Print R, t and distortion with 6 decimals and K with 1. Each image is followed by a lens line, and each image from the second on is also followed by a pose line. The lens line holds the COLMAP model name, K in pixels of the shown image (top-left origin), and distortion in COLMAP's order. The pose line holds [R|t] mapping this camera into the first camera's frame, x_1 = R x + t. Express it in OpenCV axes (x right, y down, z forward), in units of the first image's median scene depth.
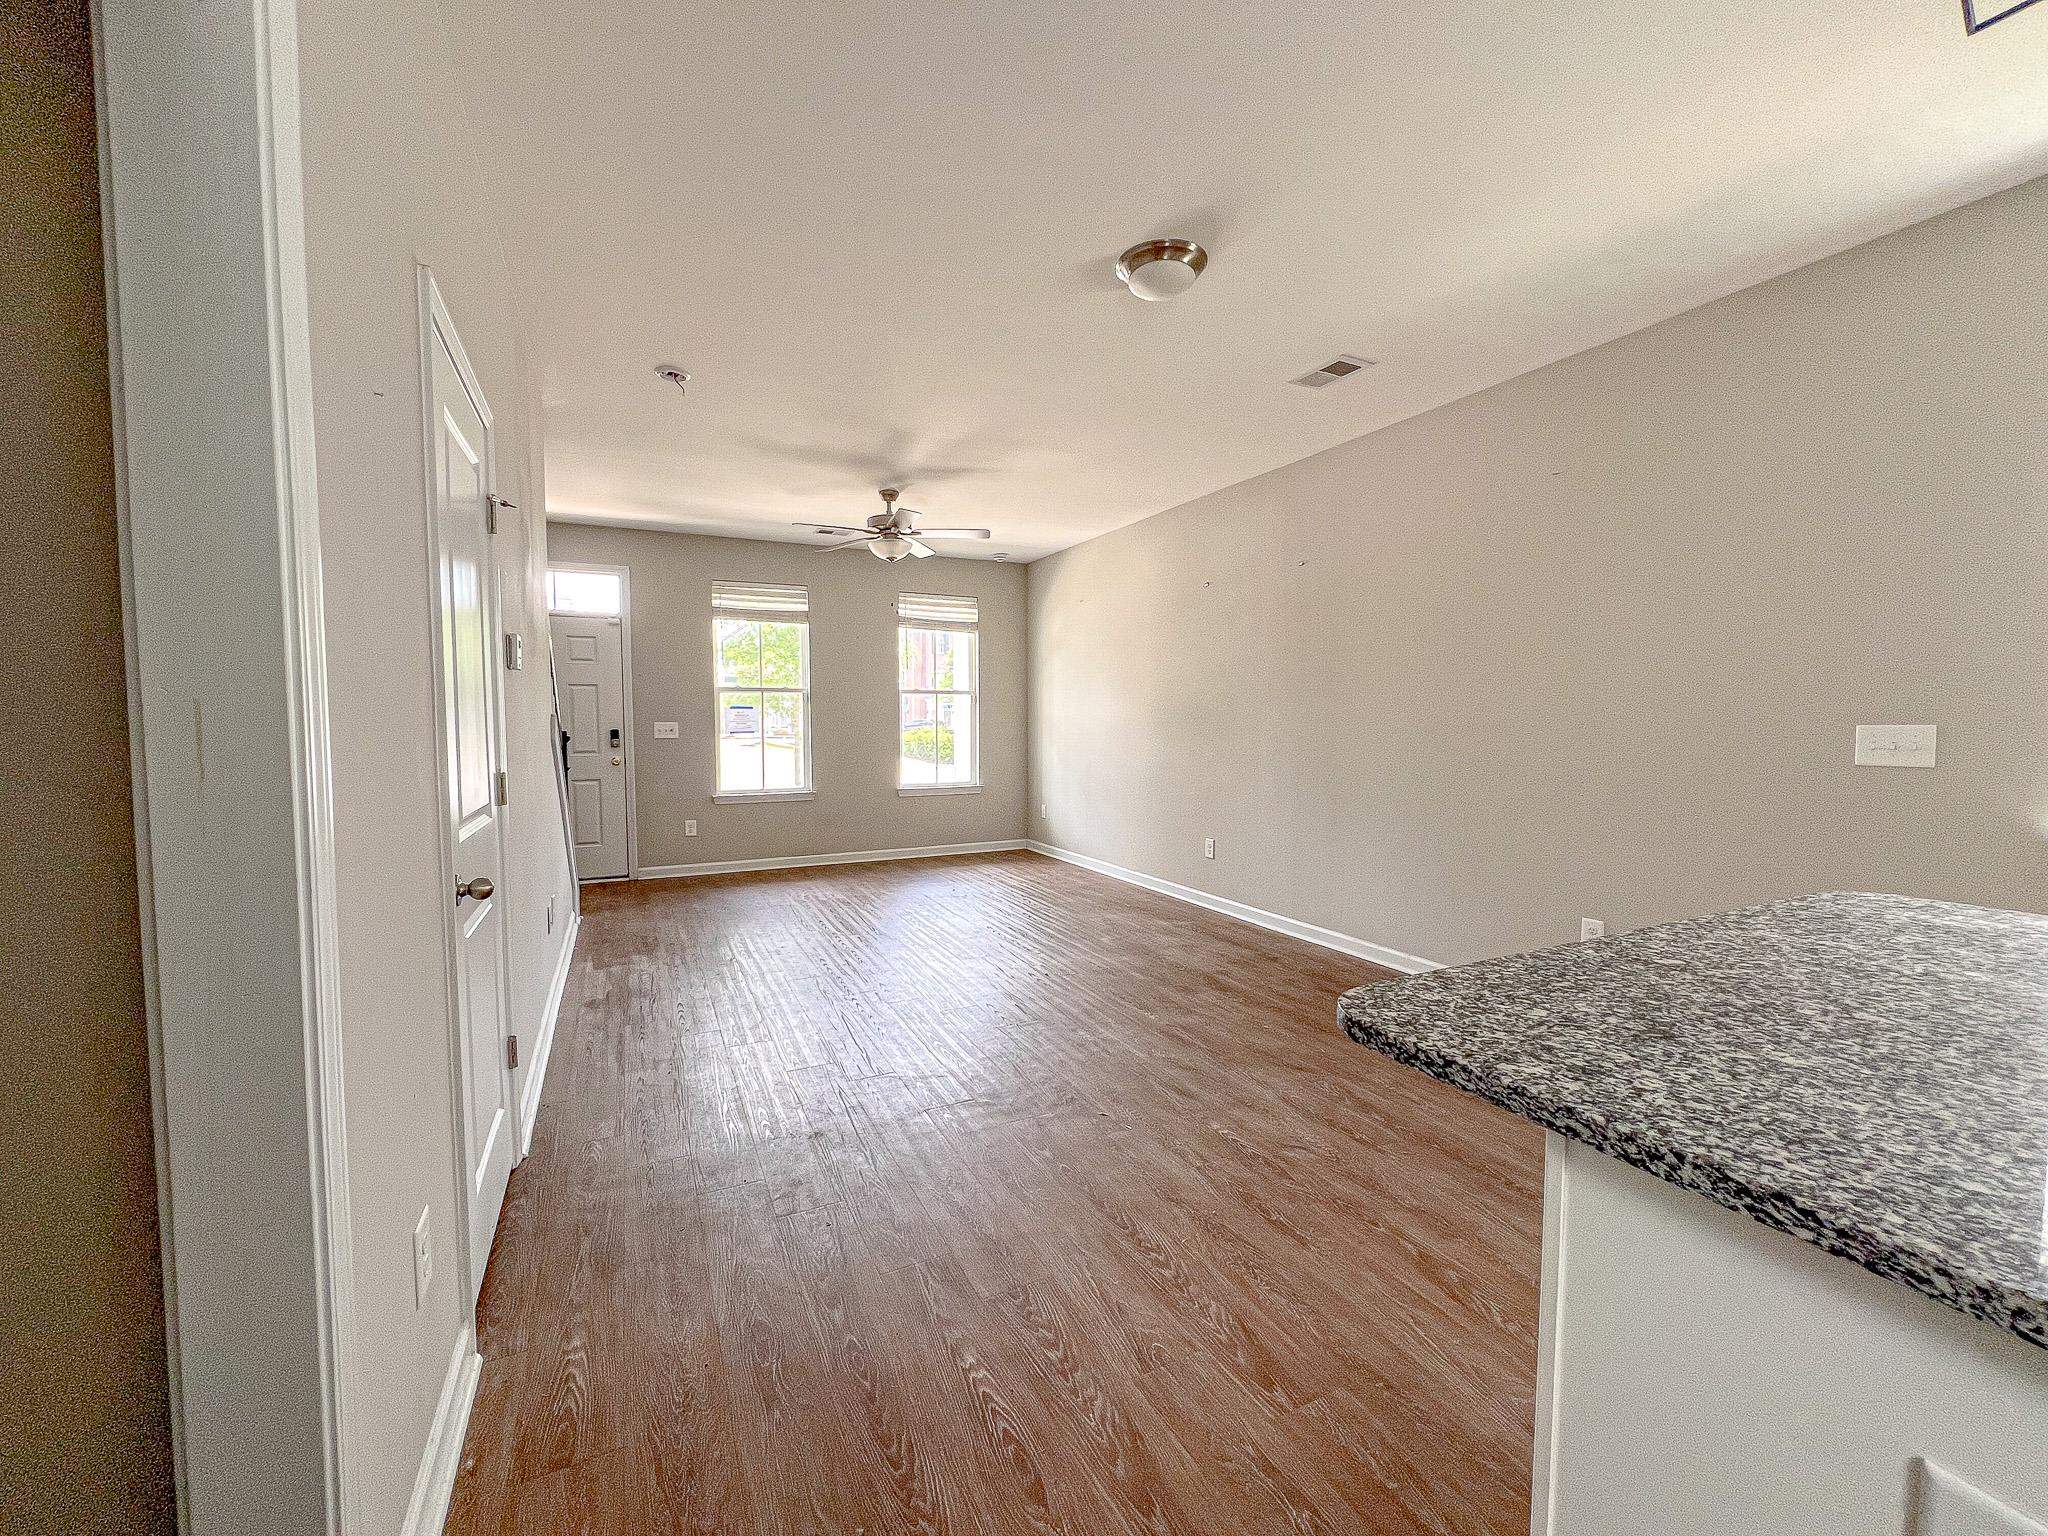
lens RADIAL K [[818.8, 0, 1016.5], [0, 818.8, 771.4], [0, 0, 1]] dist [-0.003266, 0.002293]
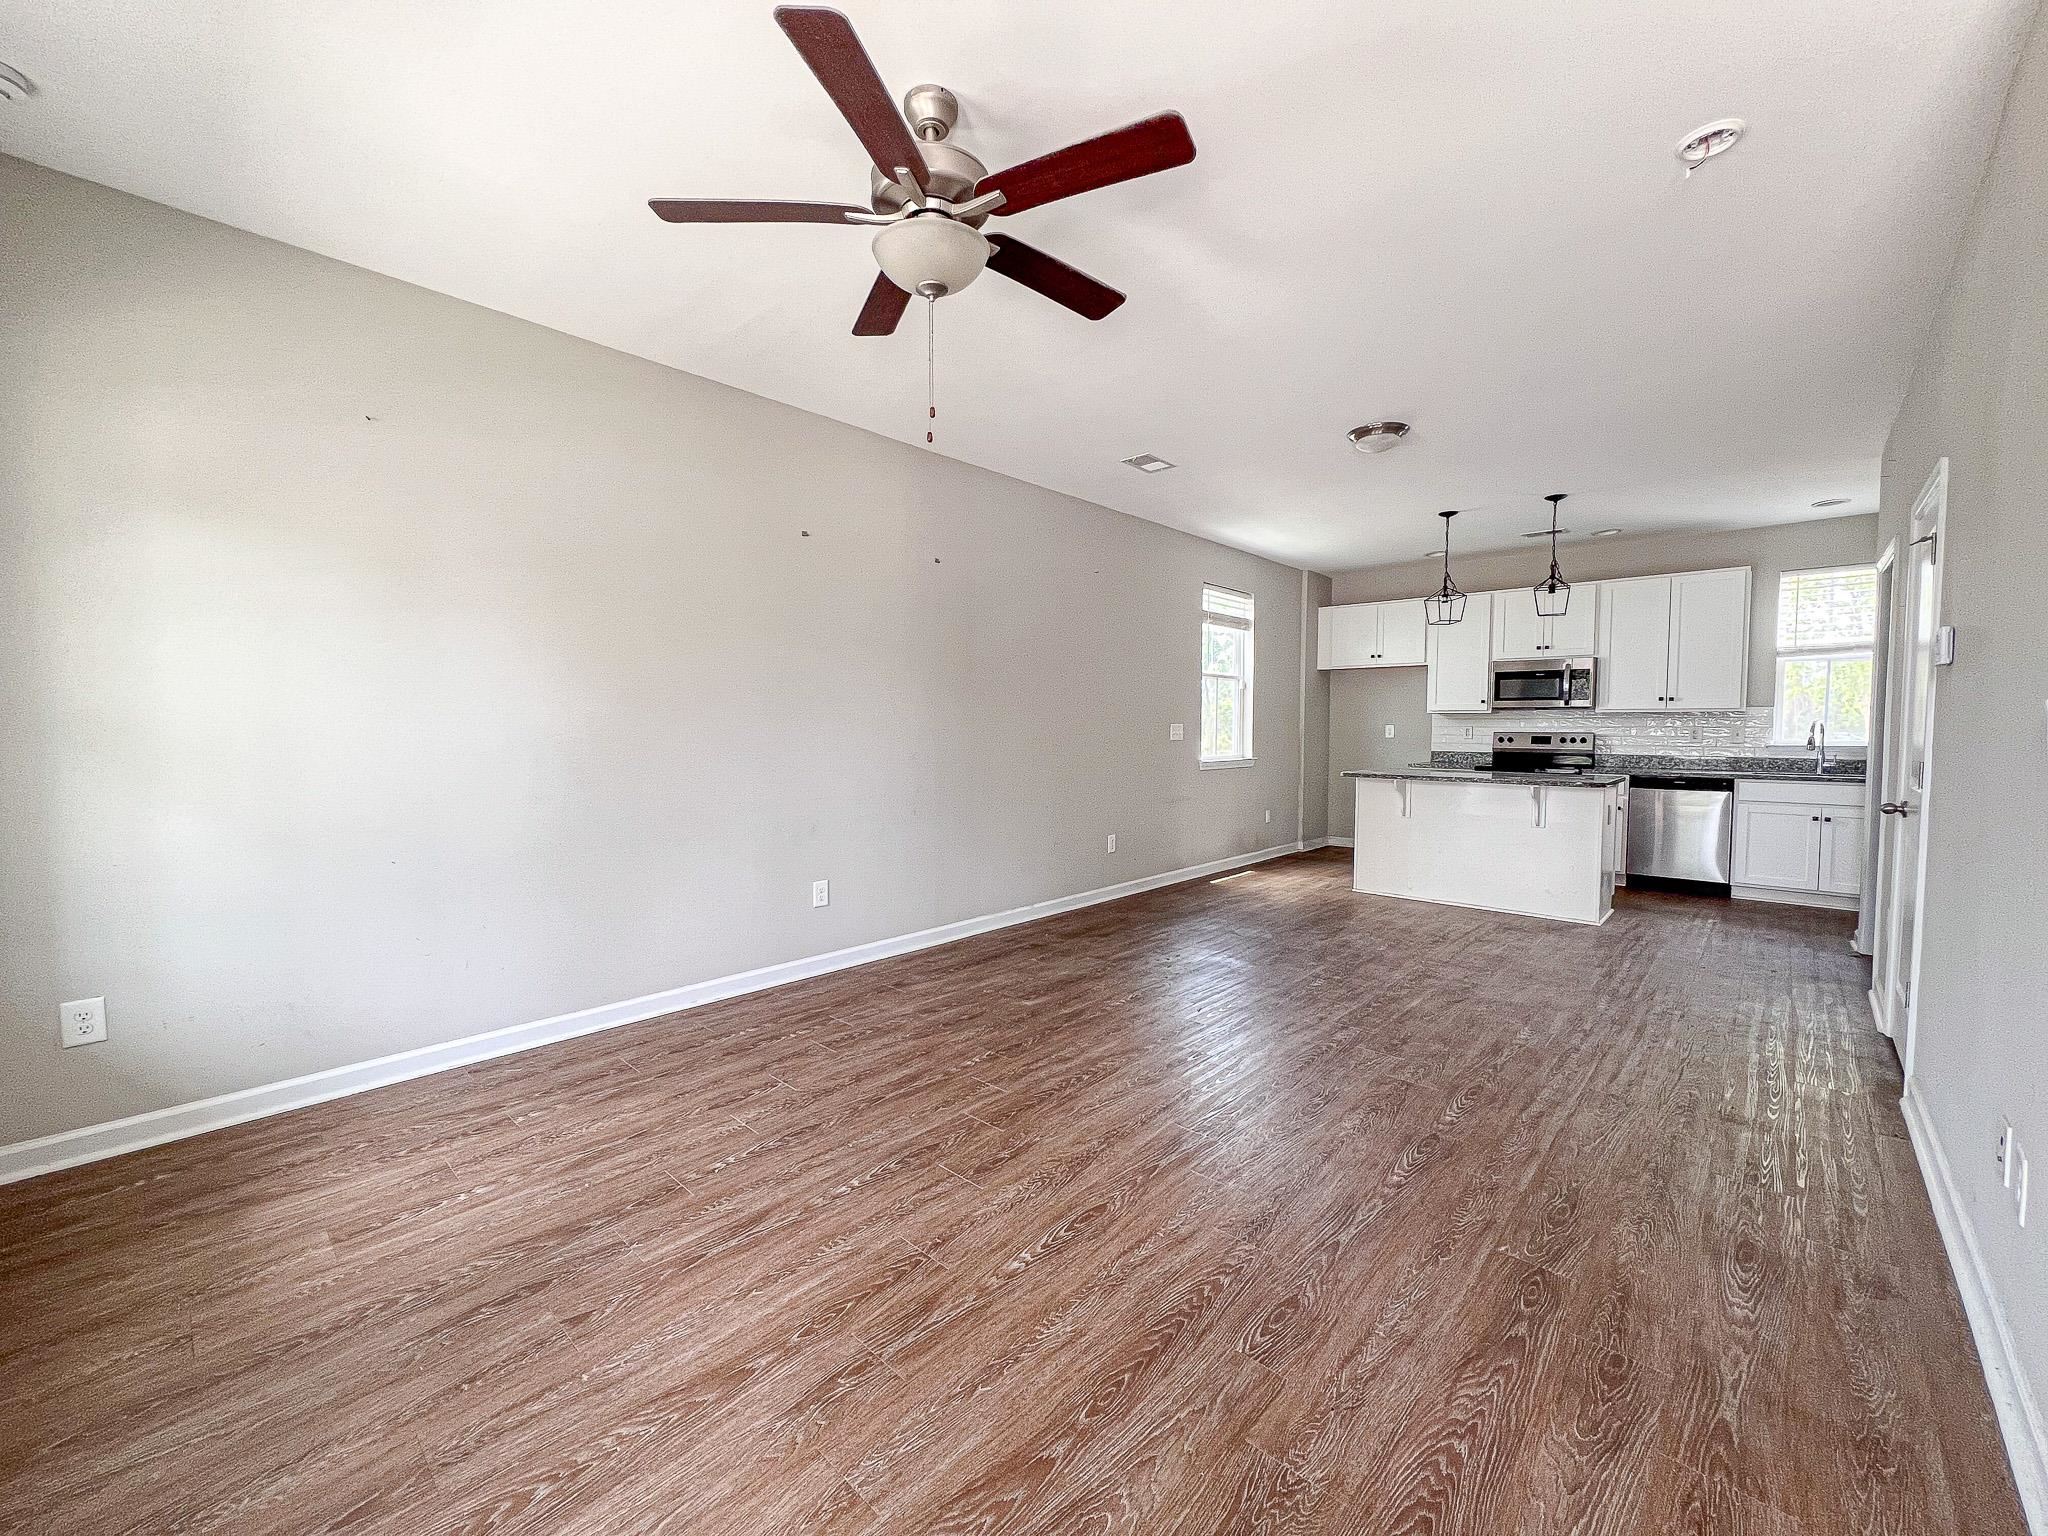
lens RADIAL K [[819.5, 0, 1022.7], [0, 819.5, 768.6], [0, 0, 1]] dist [-0.003646, -0.000335]
pose [[-0.371144, -0.052334, 0.927099, -0.401979], [0.053743, 0.995526, 0.077711, -0.051921], [-0.927019, 0.078667, -0.366671, 0.852031]]
